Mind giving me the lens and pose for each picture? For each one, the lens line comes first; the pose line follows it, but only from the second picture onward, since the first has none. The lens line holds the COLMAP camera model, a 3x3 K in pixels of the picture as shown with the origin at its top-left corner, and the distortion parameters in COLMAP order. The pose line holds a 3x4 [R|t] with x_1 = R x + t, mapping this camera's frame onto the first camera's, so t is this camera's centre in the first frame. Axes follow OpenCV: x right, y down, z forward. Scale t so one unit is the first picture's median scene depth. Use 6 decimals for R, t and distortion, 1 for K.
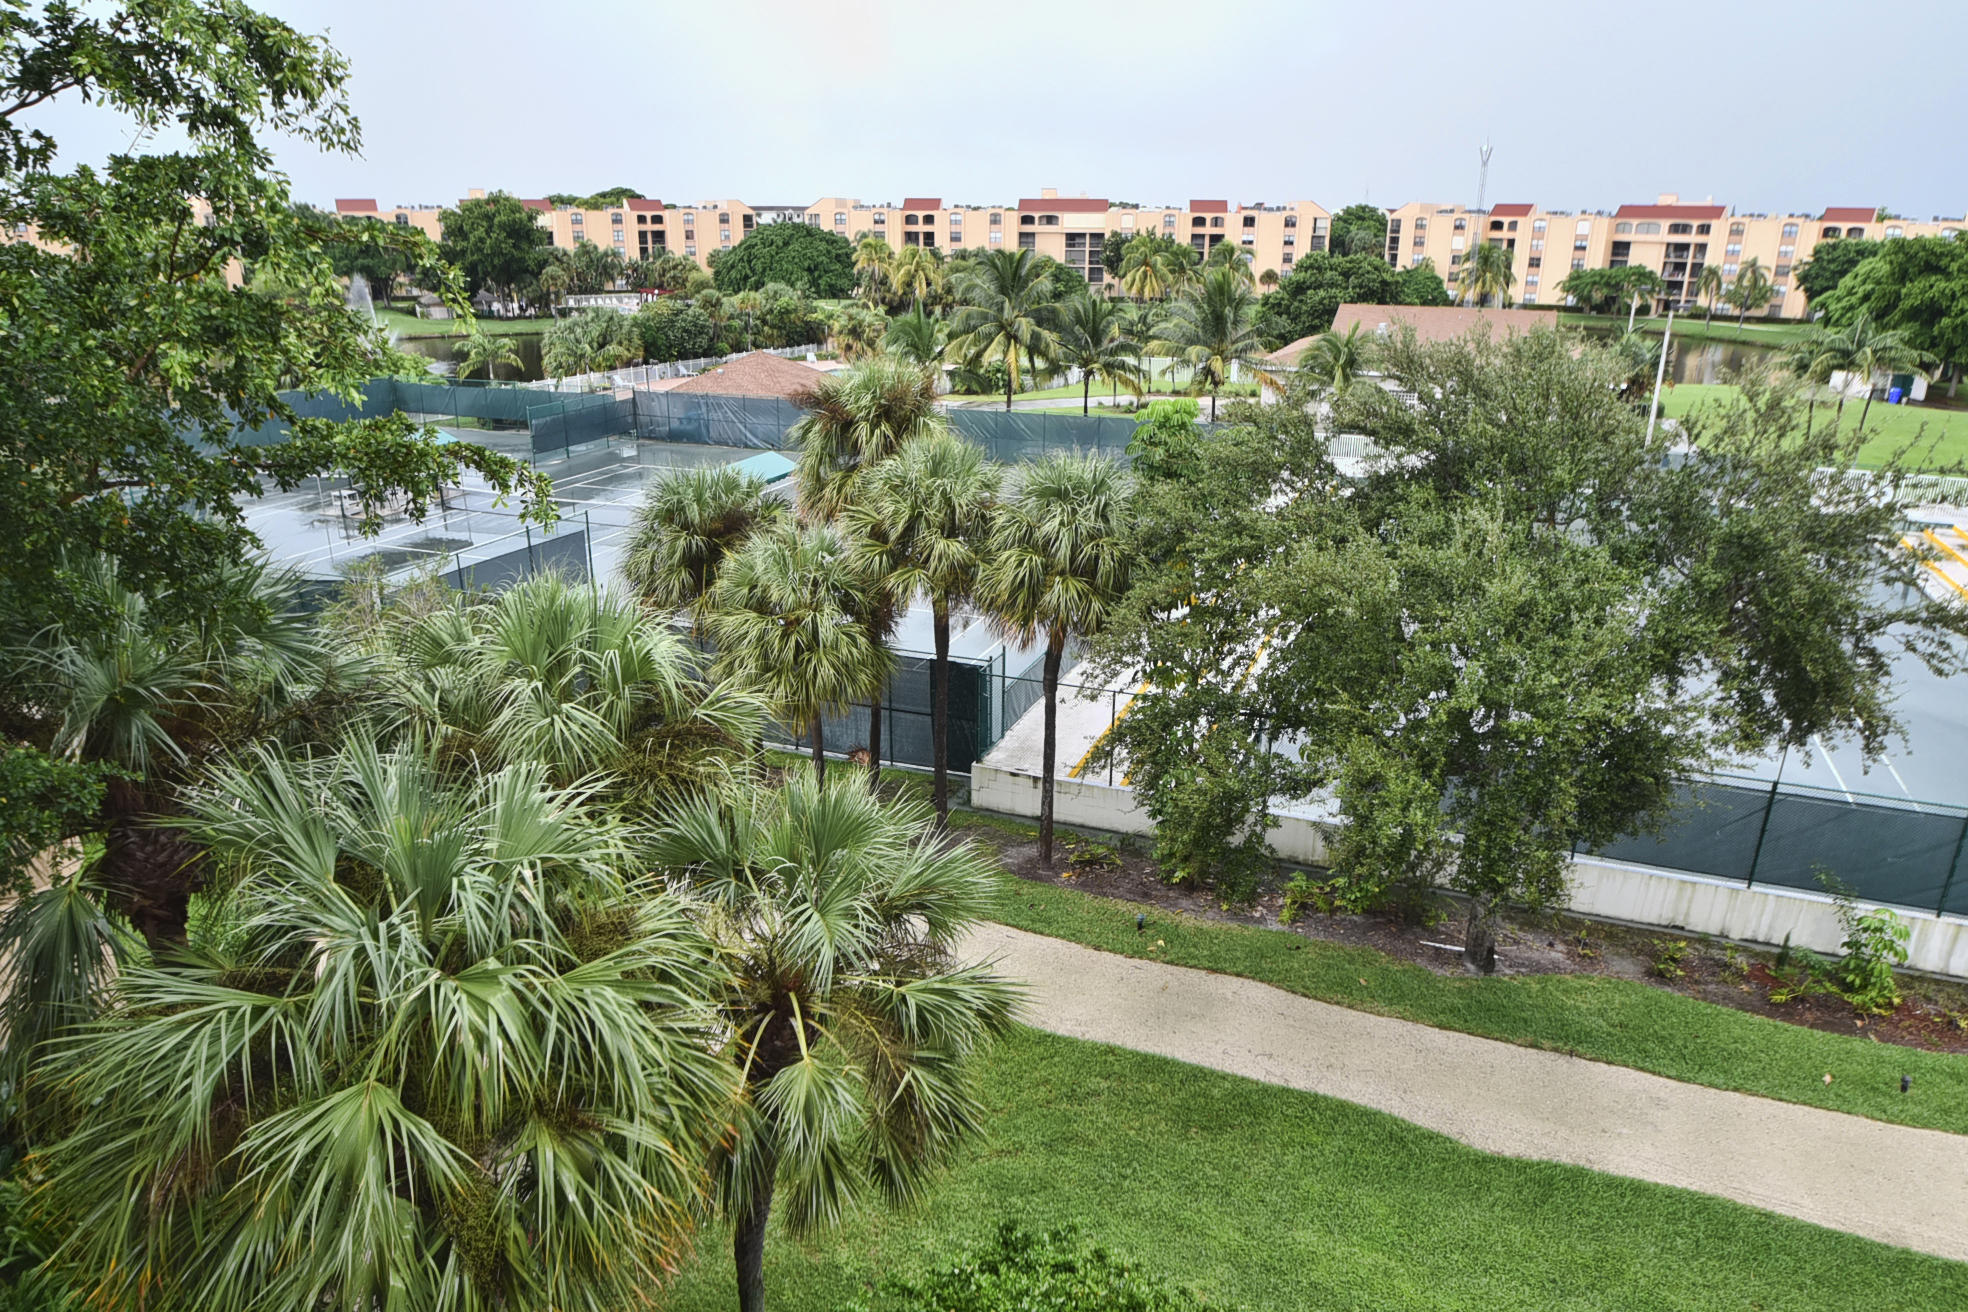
lens RADIAL K [[1281.5, 0, 986.9], [0, 1281.5, 699.4], [0, 0, 1]] dist [-0.037245, 0.003359]
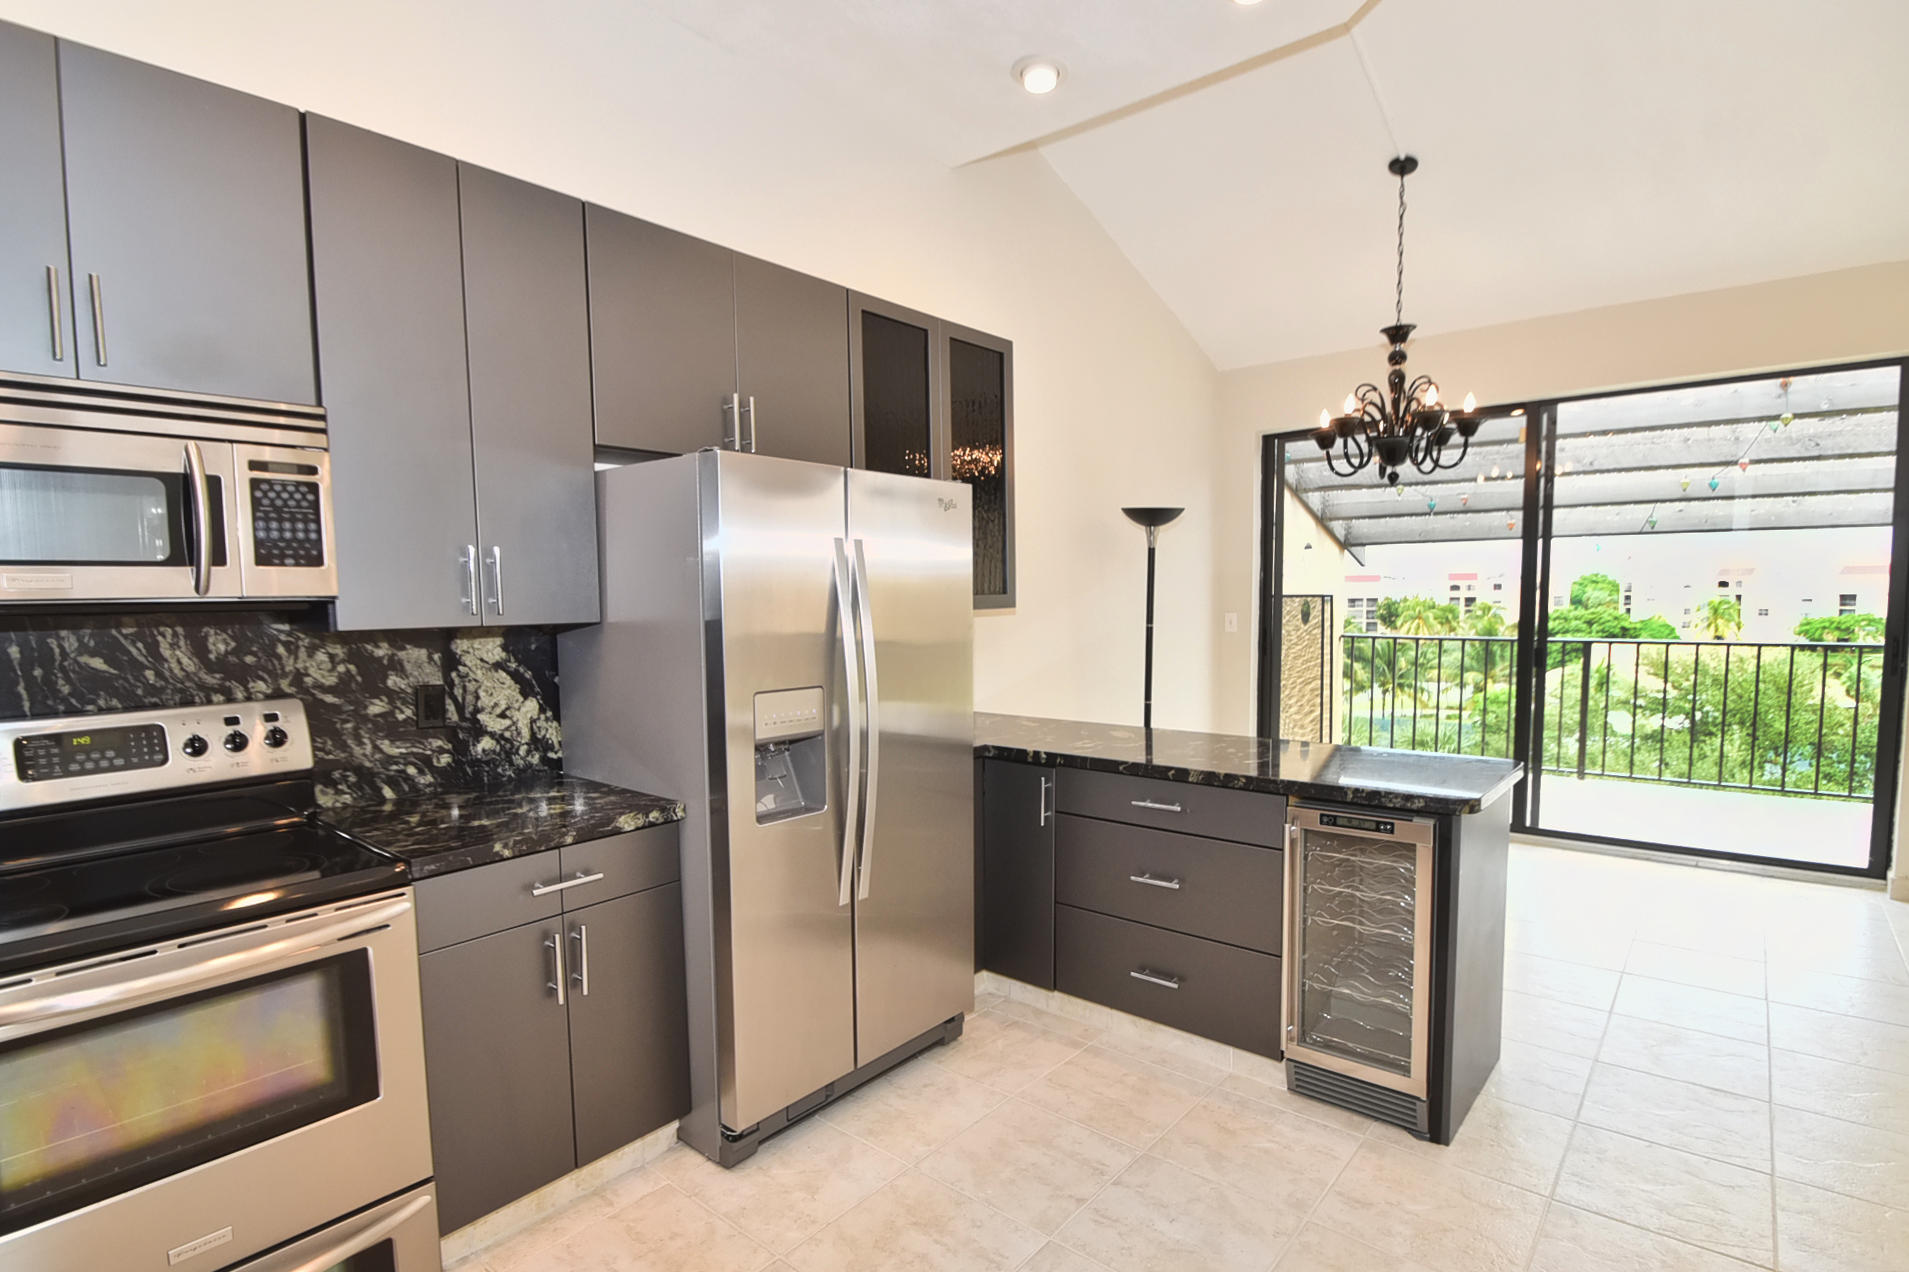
lens RADIAL K [[925.1, 0, 967.4], [0, 925.1, 677.9], [0, 0, 1]] dist [-0.004693, -0.009353]
pose [[0.947119, 0.009087, -0.320755, -0.116524], [-0.093952, 0.963646, -0.250119, 0.111434], [0.306821, 0.267028, 0.913541, -0.301721]]
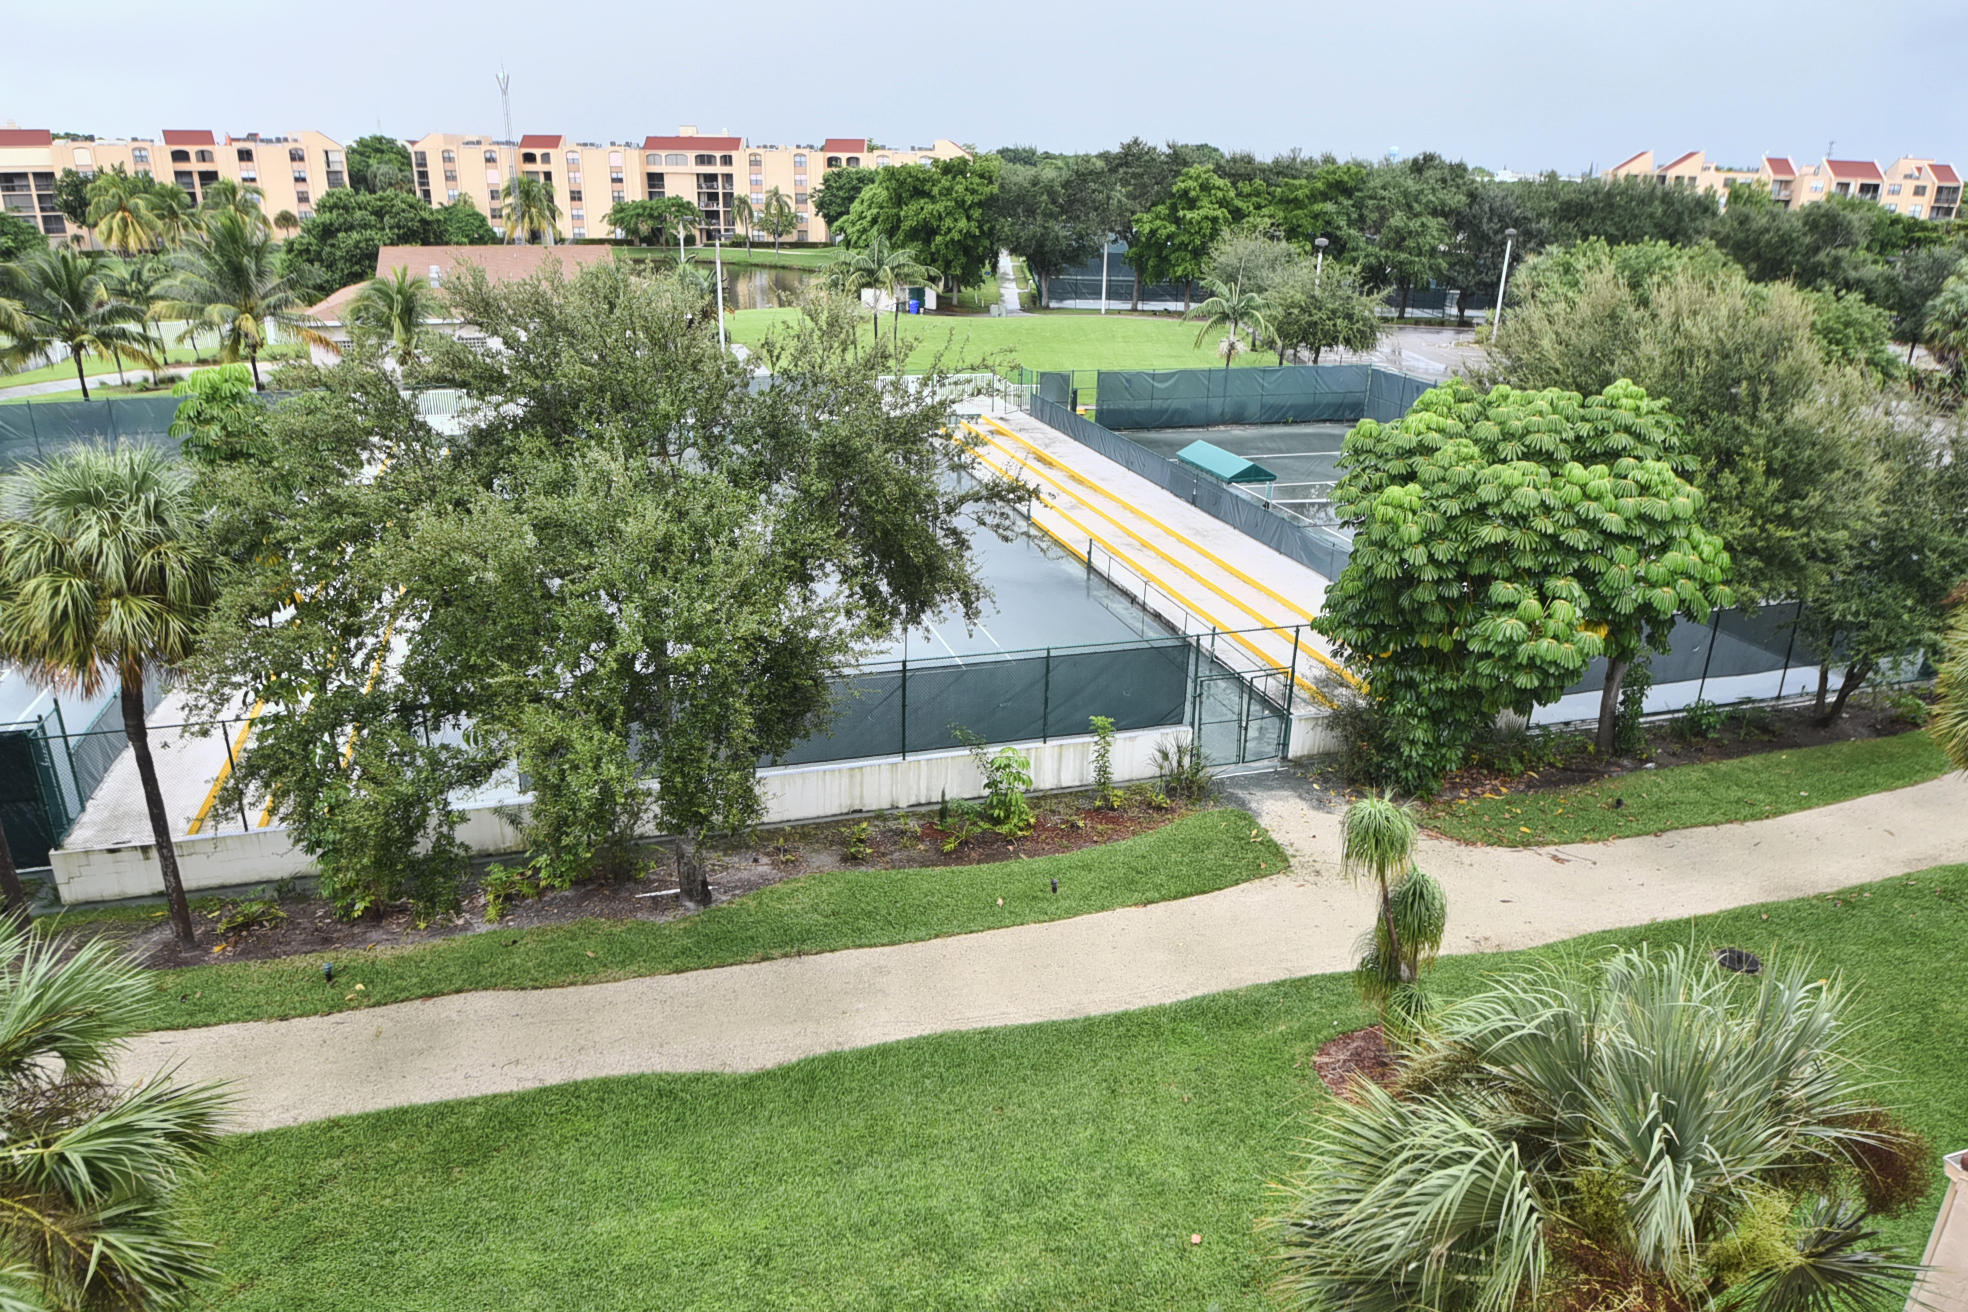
lens RADIAL K [[1342.6, 0, 997.6], [0, 1342.6, 706.3], [0, 0, 1]] dist [-0.042180, 0.005581]
pose [[0.779750, -0.226716, 0.583600, -0.010263], [0.206392, 0.973110, 0.102272, 0.000144], [-0.591094, 0.040704, 0.805575, 0.000289]]
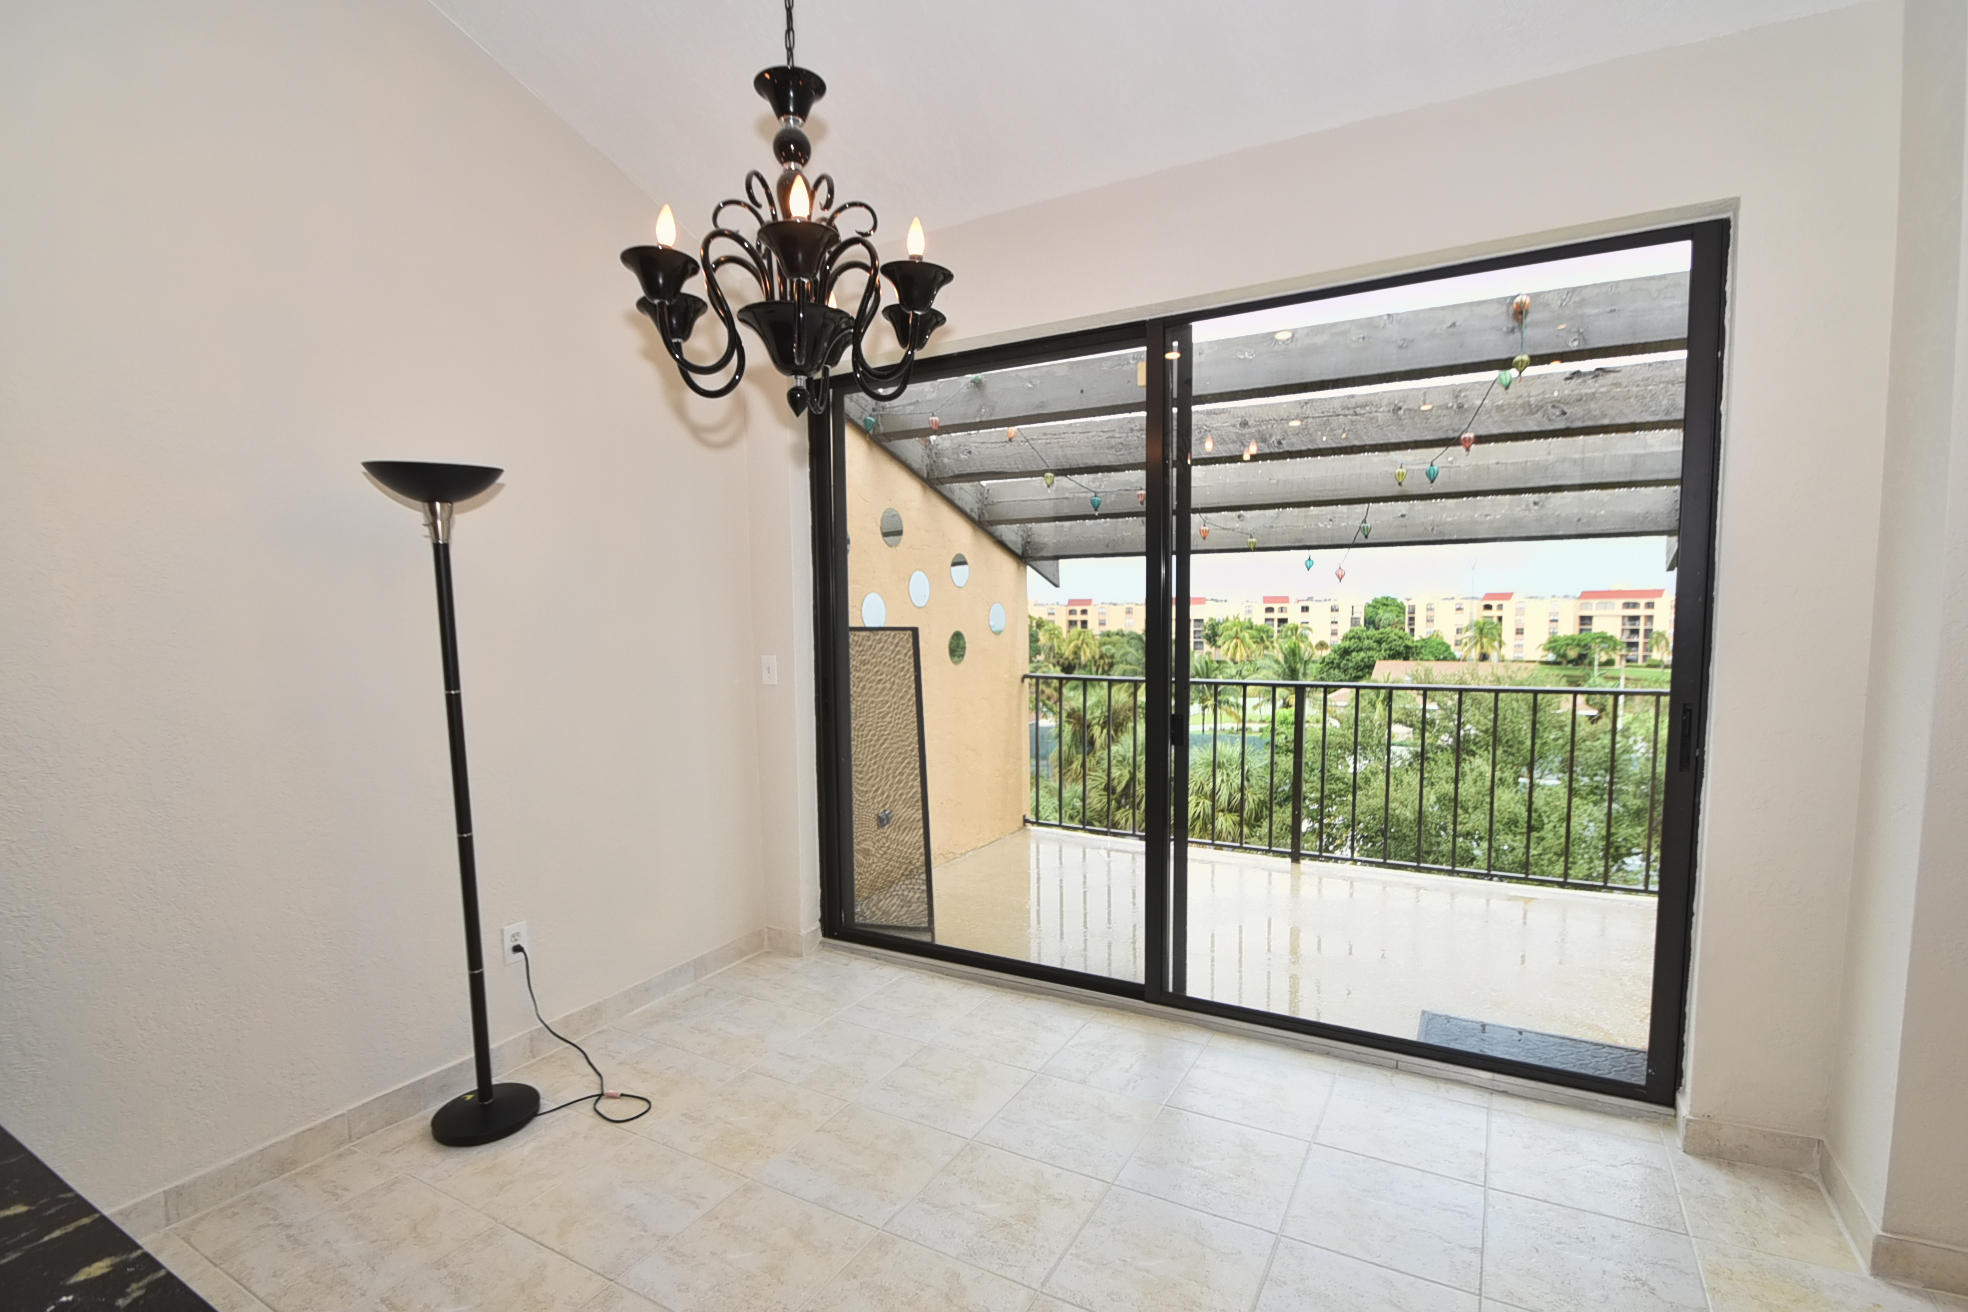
lens RADIAL K [[901.3, 0, 987.1], [0, 901.3, 697.2], [0, 0, 1]] dist [0.000020, -0.009915]
pose [[0.989231, -0.004313, -0.146297, -0.069973], [-0.034380, 0.964750, -0.260913, 0.073773], [0.142266, 0.263133, 0.954213, -0.203346]]
